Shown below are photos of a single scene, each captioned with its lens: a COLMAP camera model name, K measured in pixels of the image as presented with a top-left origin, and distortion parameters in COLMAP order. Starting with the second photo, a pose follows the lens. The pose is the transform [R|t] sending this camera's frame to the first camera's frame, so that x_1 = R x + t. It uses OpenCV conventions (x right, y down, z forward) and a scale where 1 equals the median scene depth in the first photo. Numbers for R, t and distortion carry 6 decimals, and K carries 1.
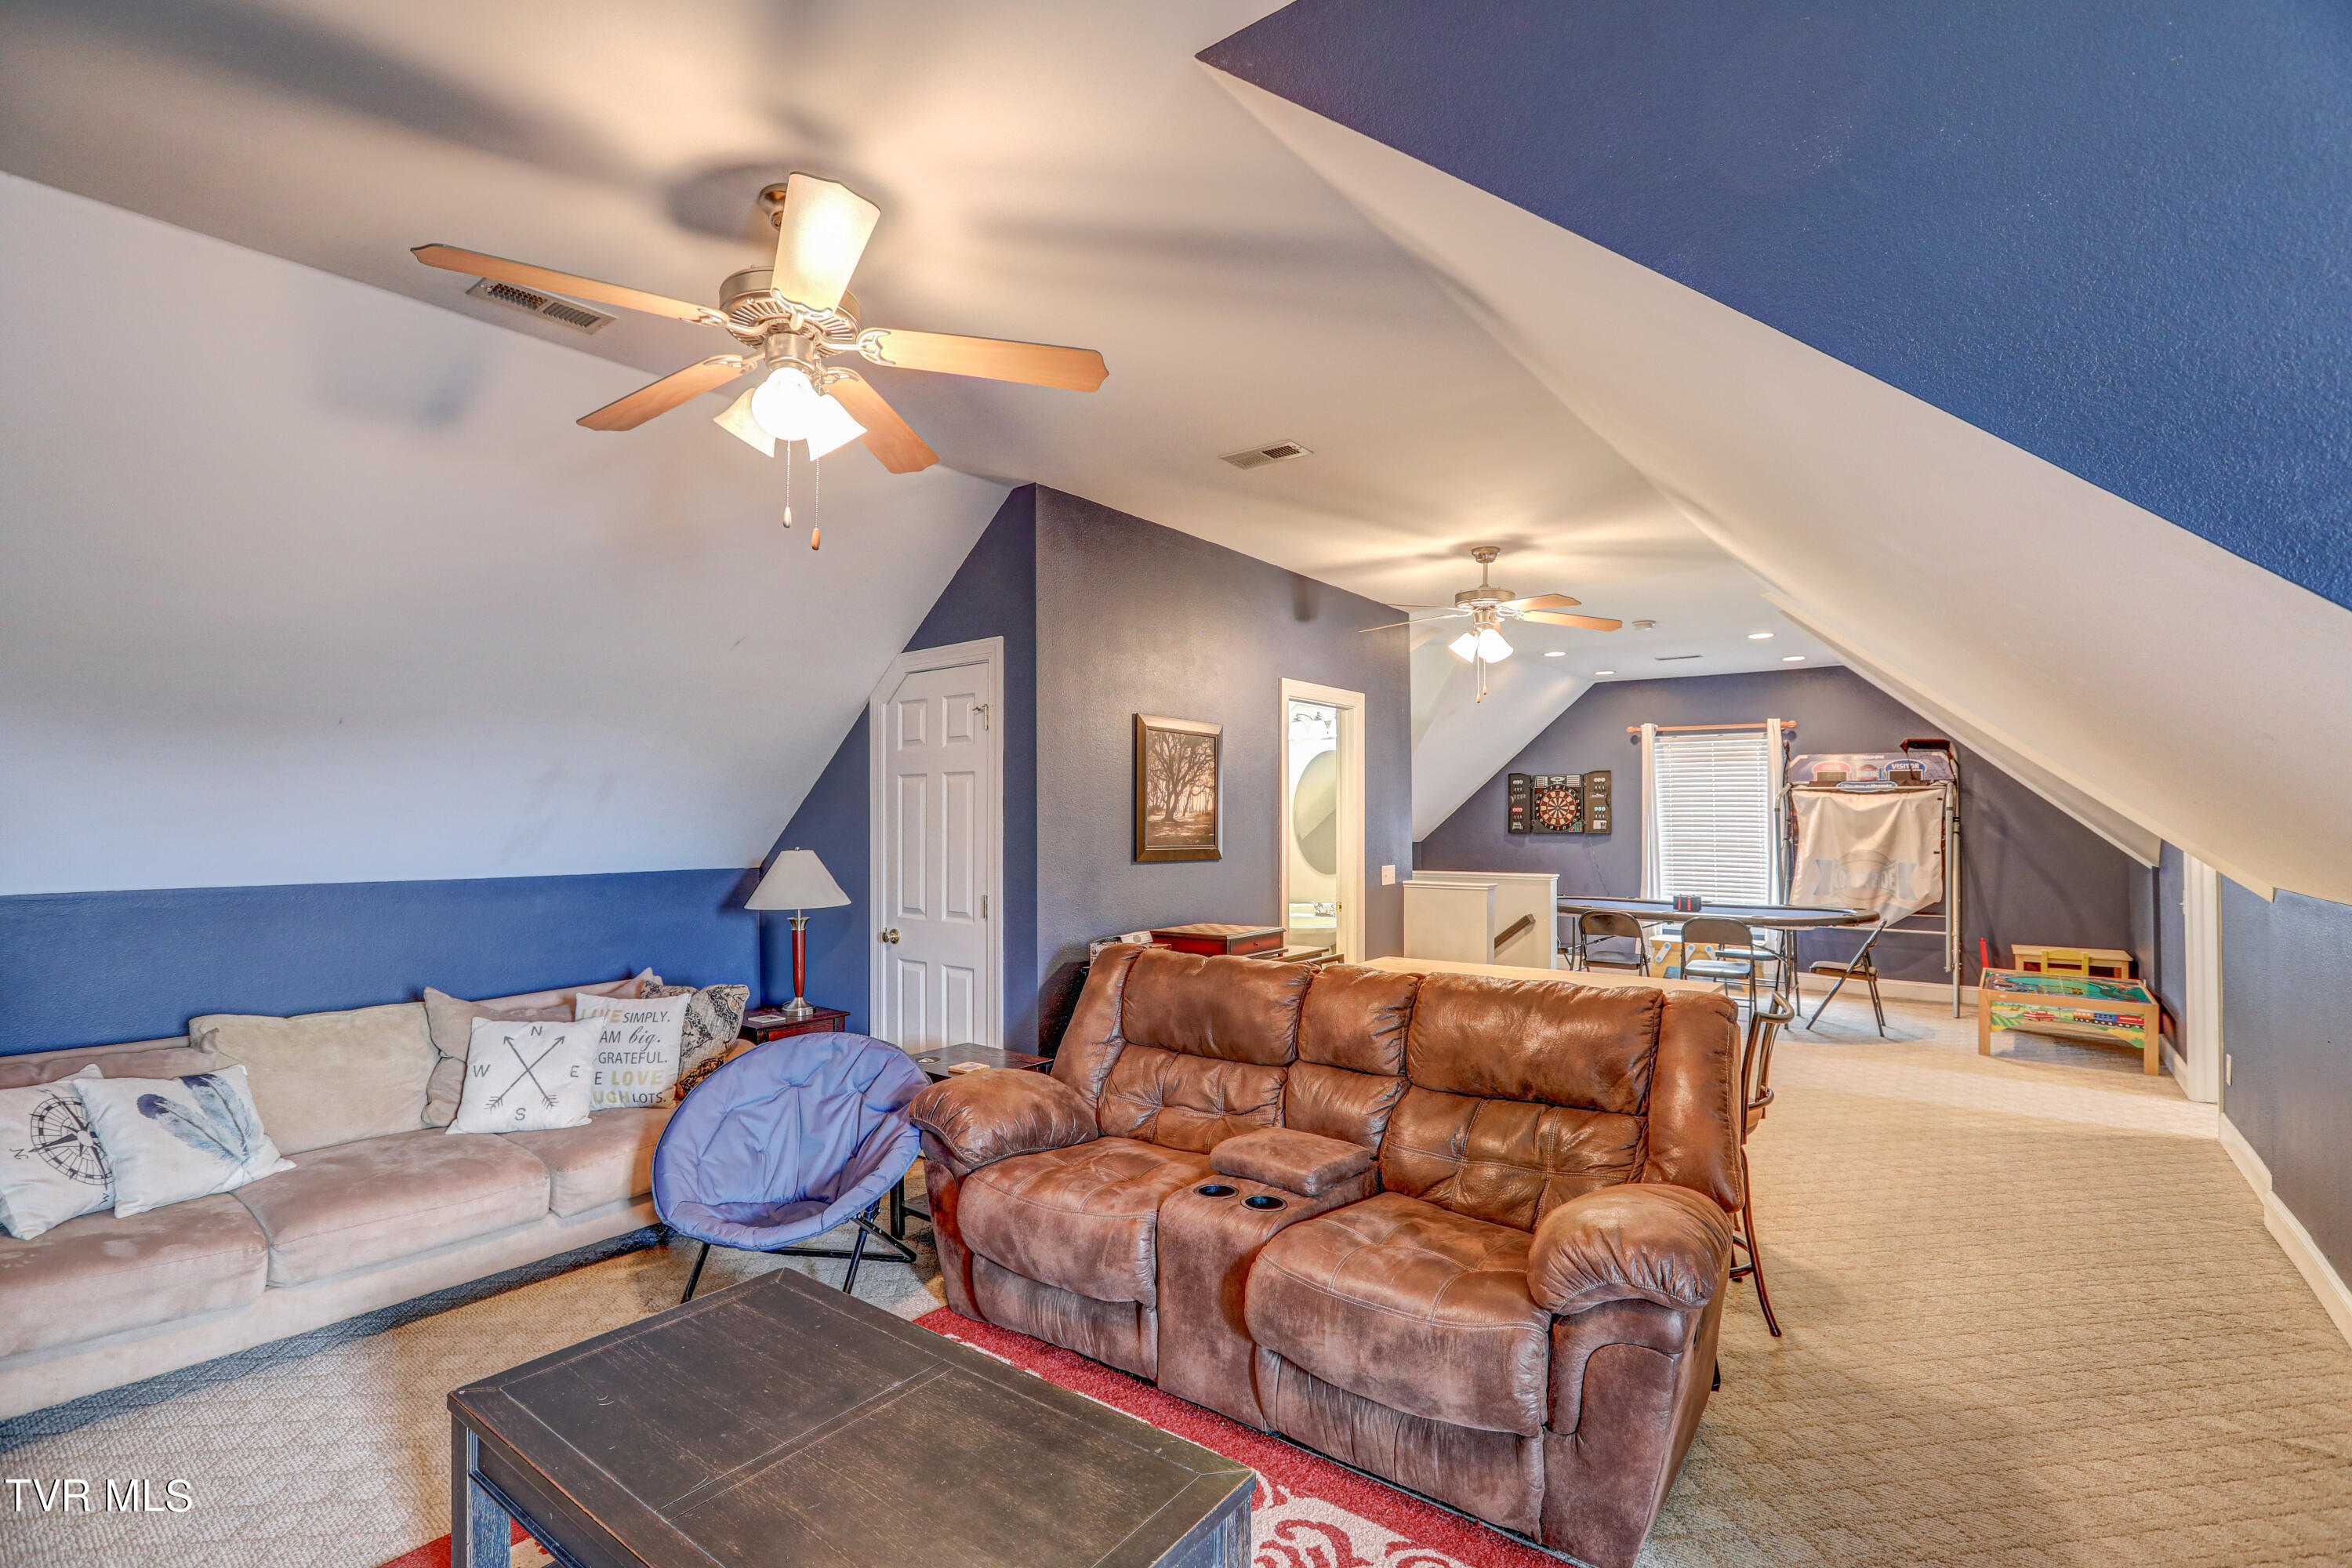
lens RADIAL K [[1072.7, 0, 1173.6], [0, 1072.7, 791.9], [0, 0, 1]] dist [-0.052431, 0.018006]
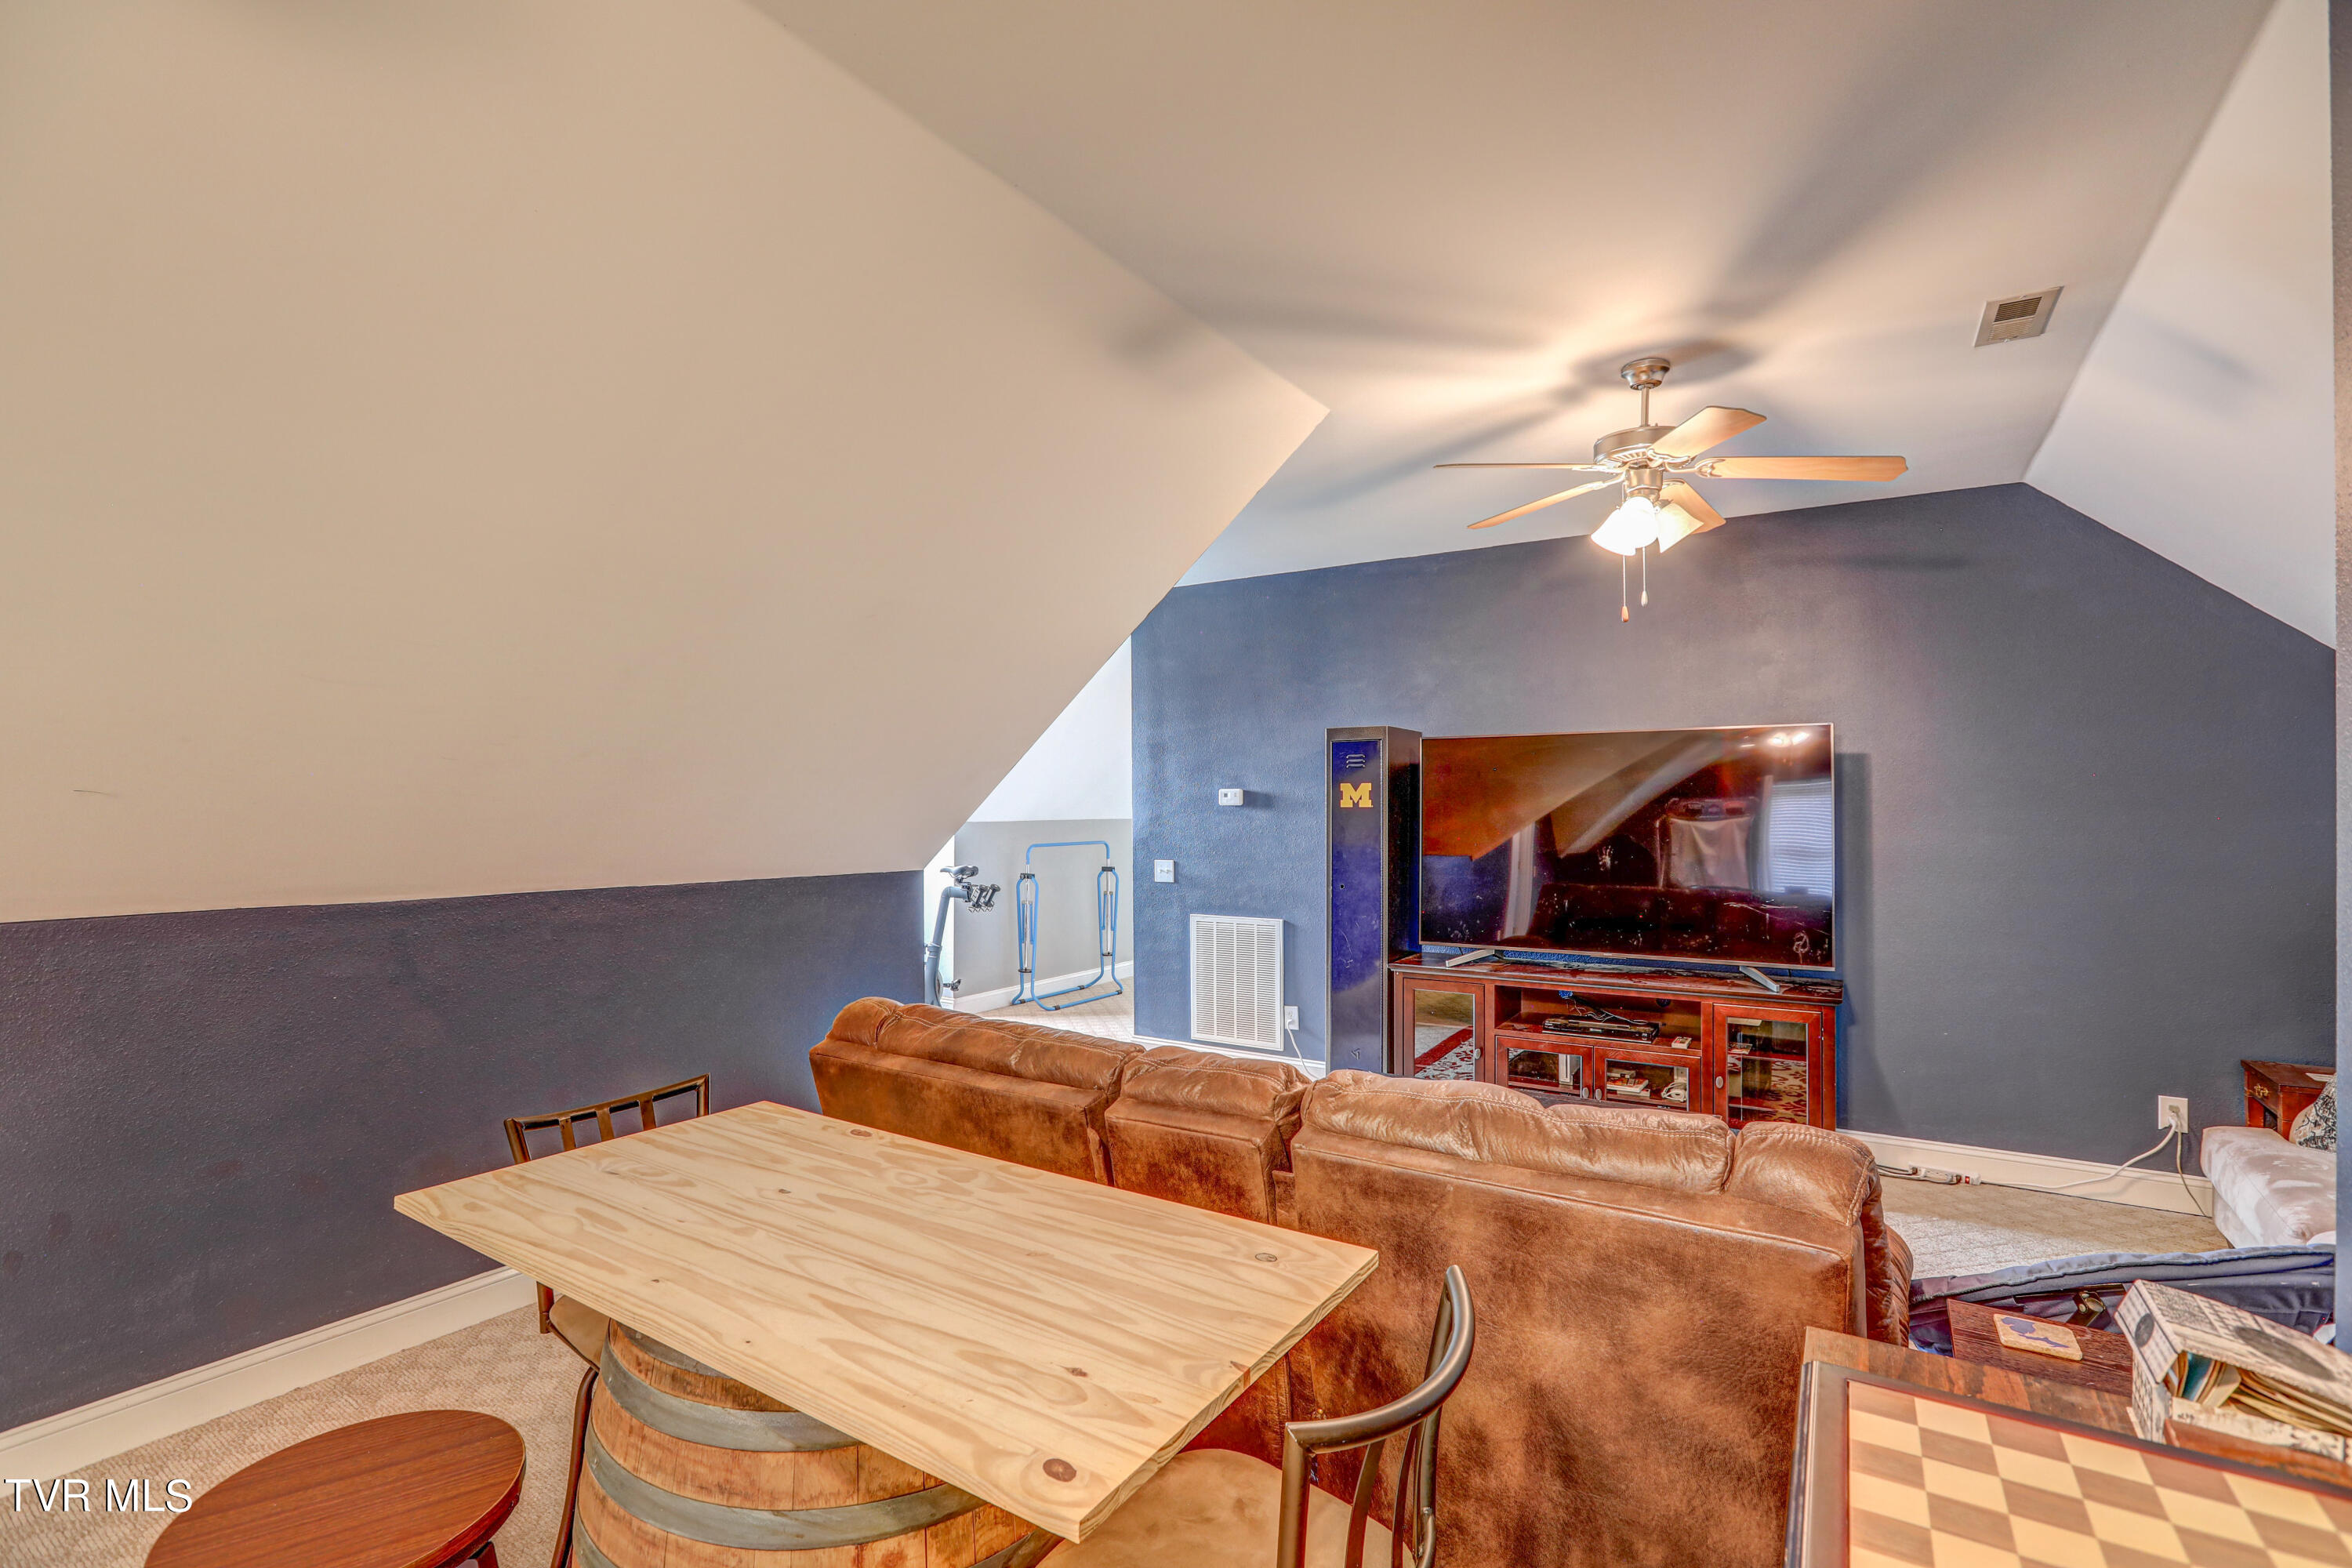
lens RADIAL K [[1072.7, 0, 1173.6], [0, 1072.7, 791.9], [0, 0, 1]] dist [-0.052431, 0.018006]
pose [[-0.993819, -0.002925, -0.110975, 0.177804], [0.001183, 0.999317, -0.036932, 0.021730], [0.111007, -0.036836, -0.993137, 1.019930]]
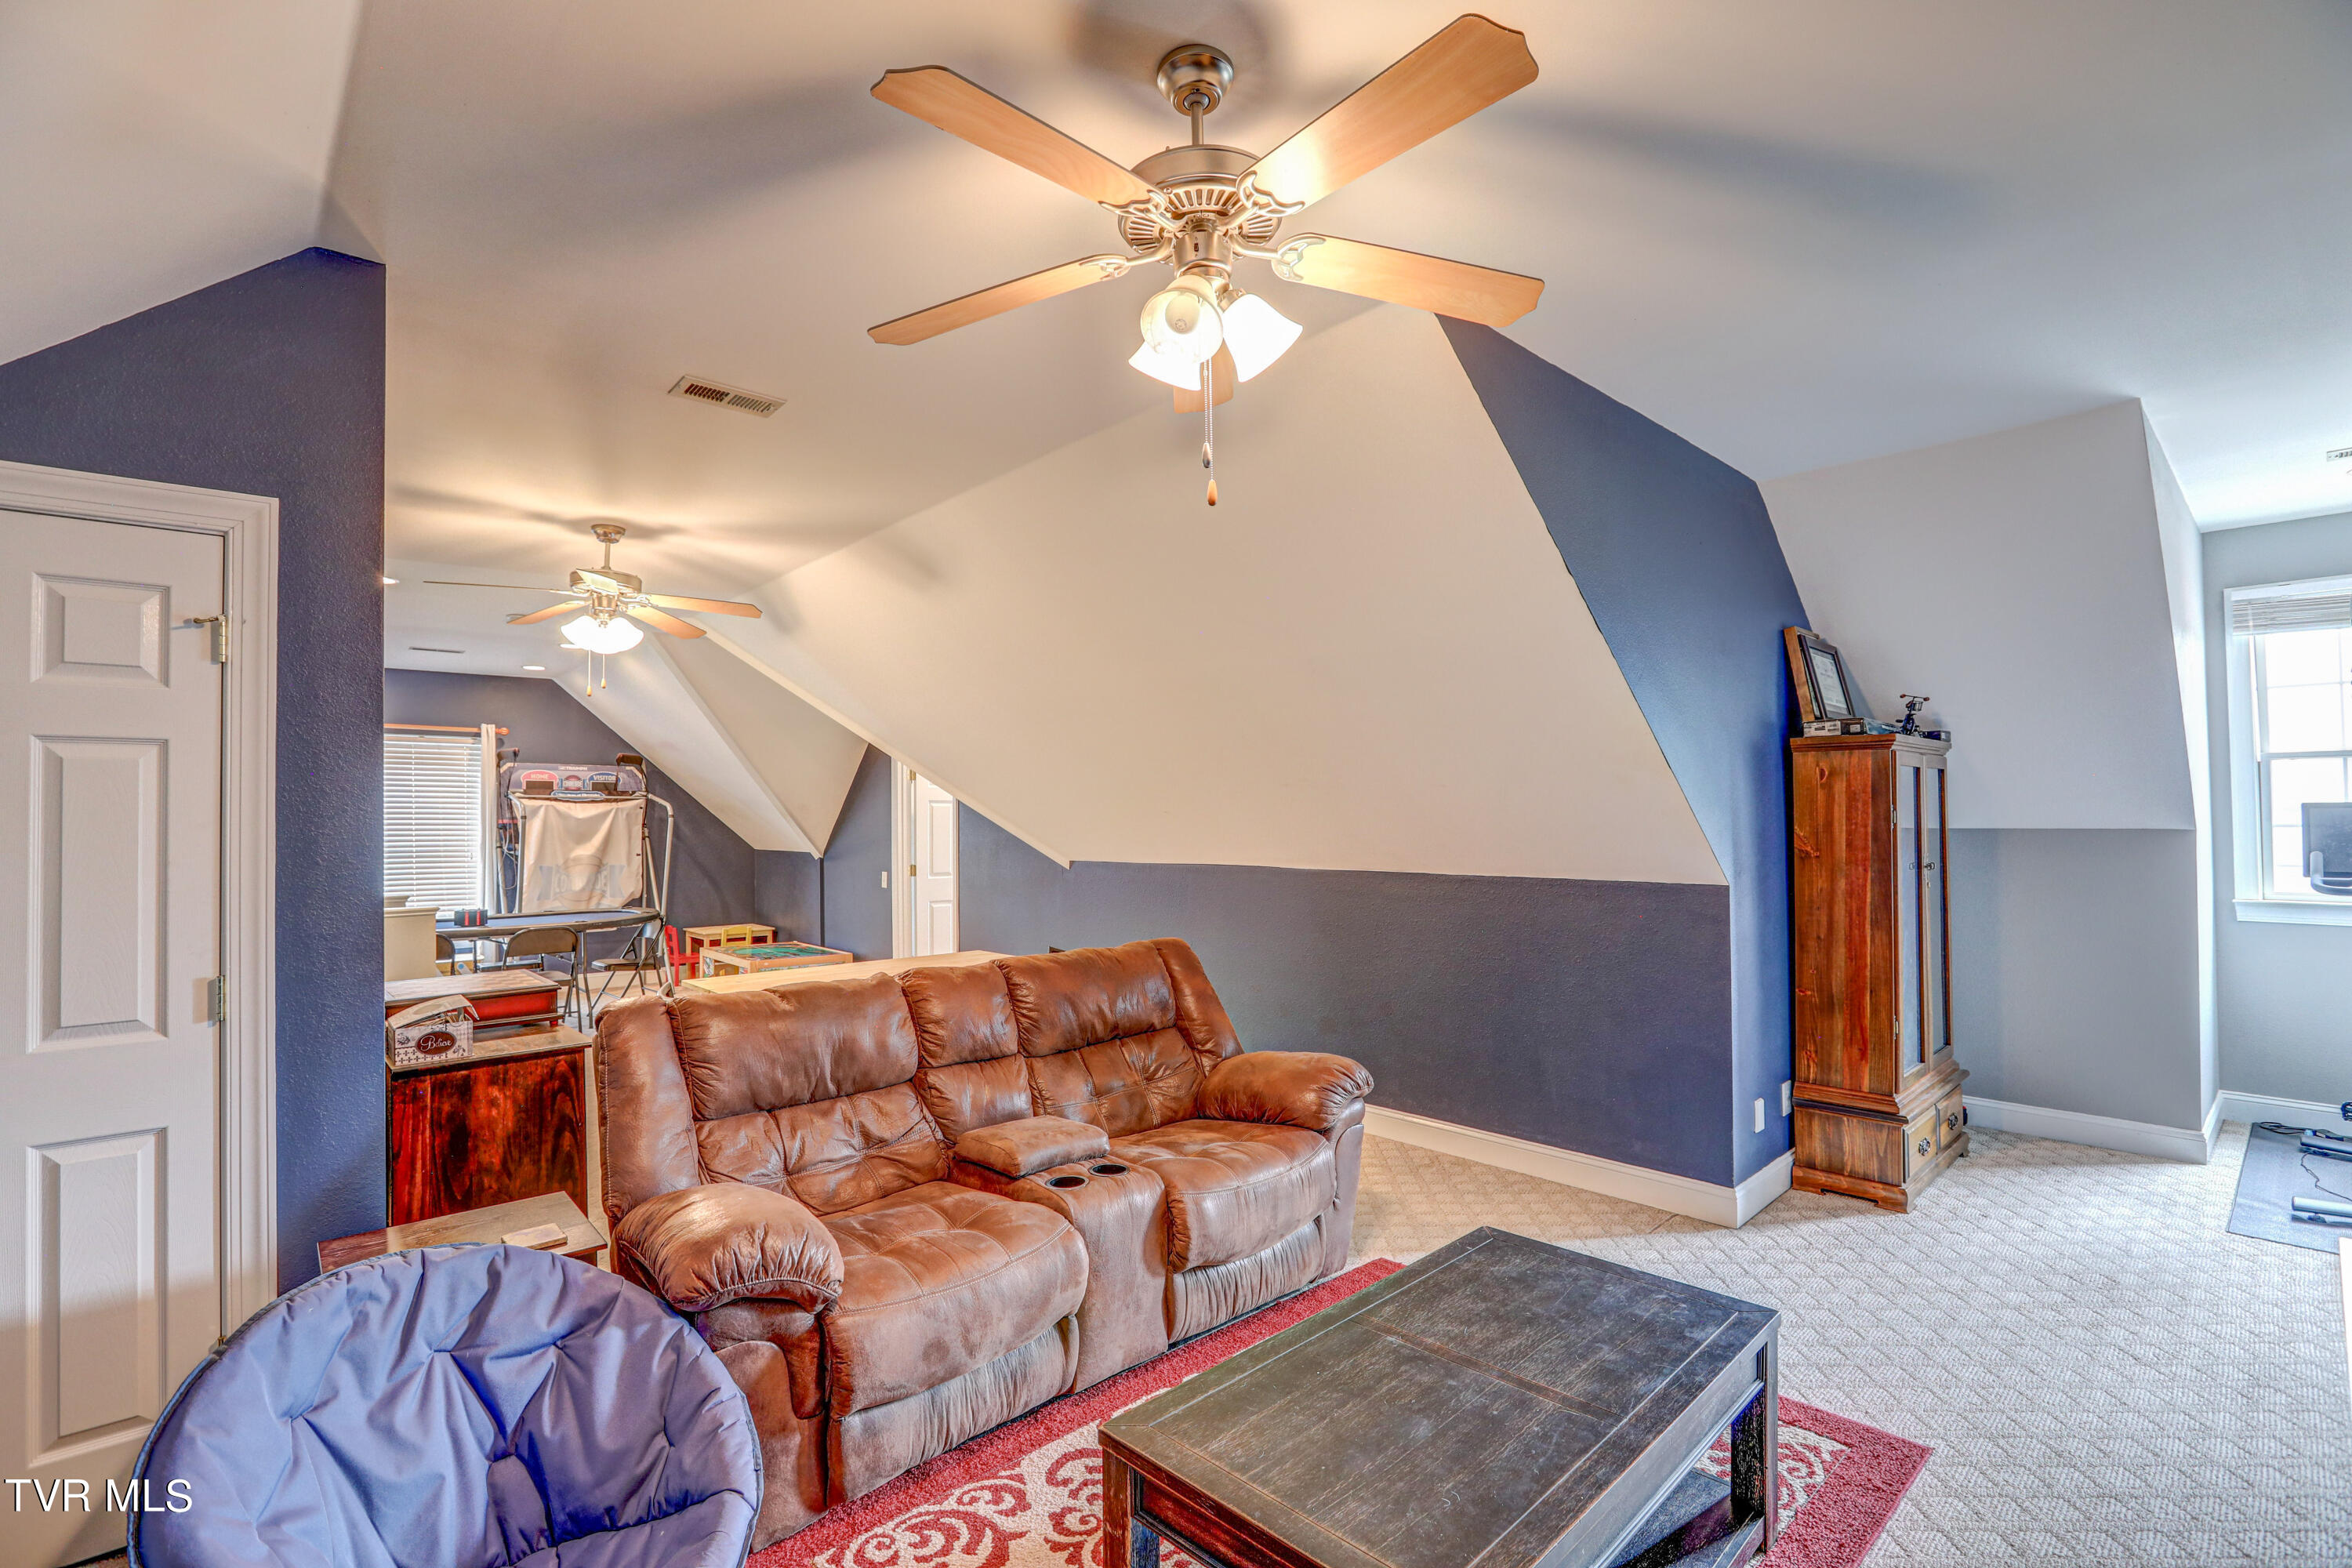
lens RADIAL K [[1077.1, 0, 1172.5], [0, 1077.1, 795.0], [0, 0, 1]] dist [-0.059365, 0.021222]
pose [[0.136444, 0.020330, 0.990439, -0.536385], [-0.014144, 0.999727, -0.018572, 0.009011], [-0.990547, -0.011474, 0.136695, 0.413639]]
